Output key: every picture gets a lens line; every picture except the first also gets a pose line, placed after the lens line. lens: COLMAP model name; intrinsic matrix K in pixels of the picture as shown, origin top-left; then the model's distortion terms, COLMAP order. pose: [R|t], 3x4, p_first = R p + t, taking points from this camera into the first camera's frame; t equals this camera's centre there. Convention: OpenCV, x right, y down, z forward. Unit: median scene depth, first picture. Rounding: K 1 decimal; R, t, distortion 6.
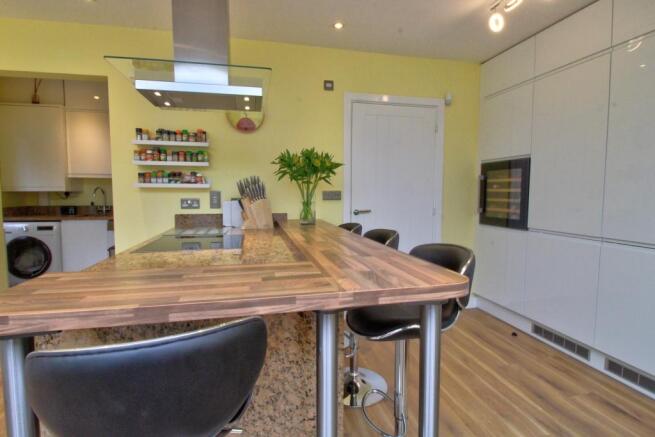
lens RADIAL K [[331.9, 0, 330.2], [0, 331.9, 216.0], [0, 0, 1]] dist [0.000823, -0.016347]
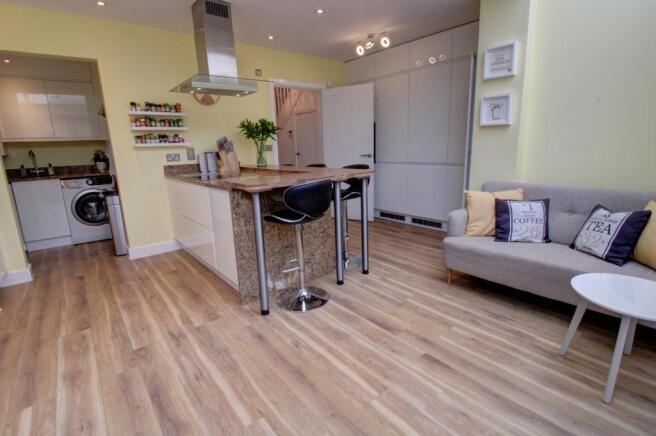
lens RADIAL K [[314.1, 0, 326.9], [0, 314.1, 216.1], [0, 0, 1]] dist [-0.000234, -0.013131]
pose [[0.899393, -0.127440, 0.418153, -0.440966], [0.066276, 0.985256, 0.157725, 0.041980], [-0.432088, -0.114143, 0.894579, -0.513979]]
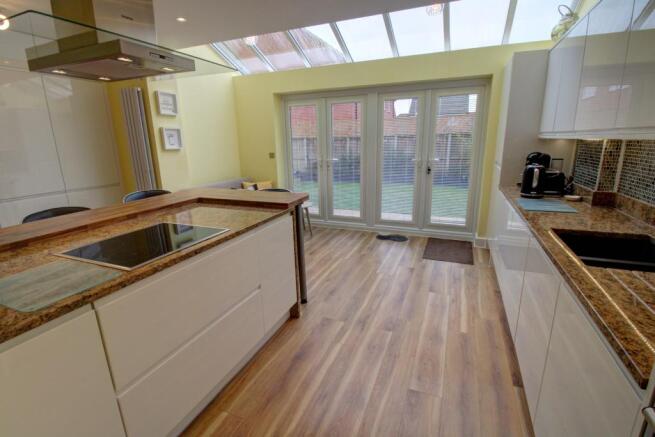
lens RADIAL K [[313.6, 0, 326.4], [0, 313.6, 216.6], [0, 0, 1]] dist [-0.000234, -0.013131]
pose [[-0.807498, -0.131995, 0.574913, -0.886659], [0.058219, 0.952049, 0.300354, -0.147513], [-0.586991, 0.276006, -0.761093, 0.962128]]
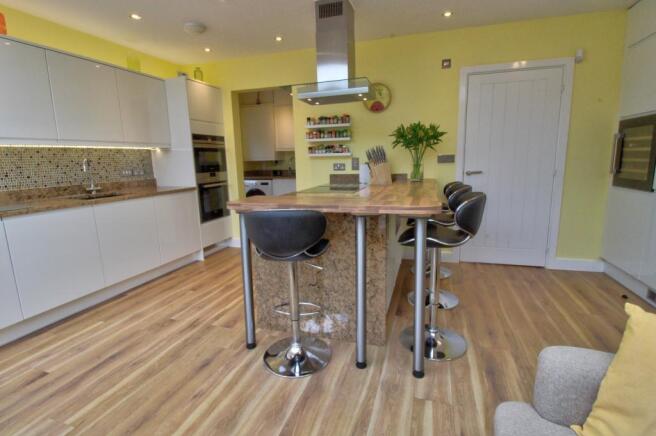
lens RADIAL K [[314.1, 0, 326.9], [0, 314.1, 216.1], [0, 0, 1]] dist [-0.000234, -0.013131]
pose [[0.858791, 0.067266, -0.507891, 0.256394], [-0.010725, 0.993486, 0.113445, 0.022461], [0.512214, -0.091978, 0.853919, -0.235289]]
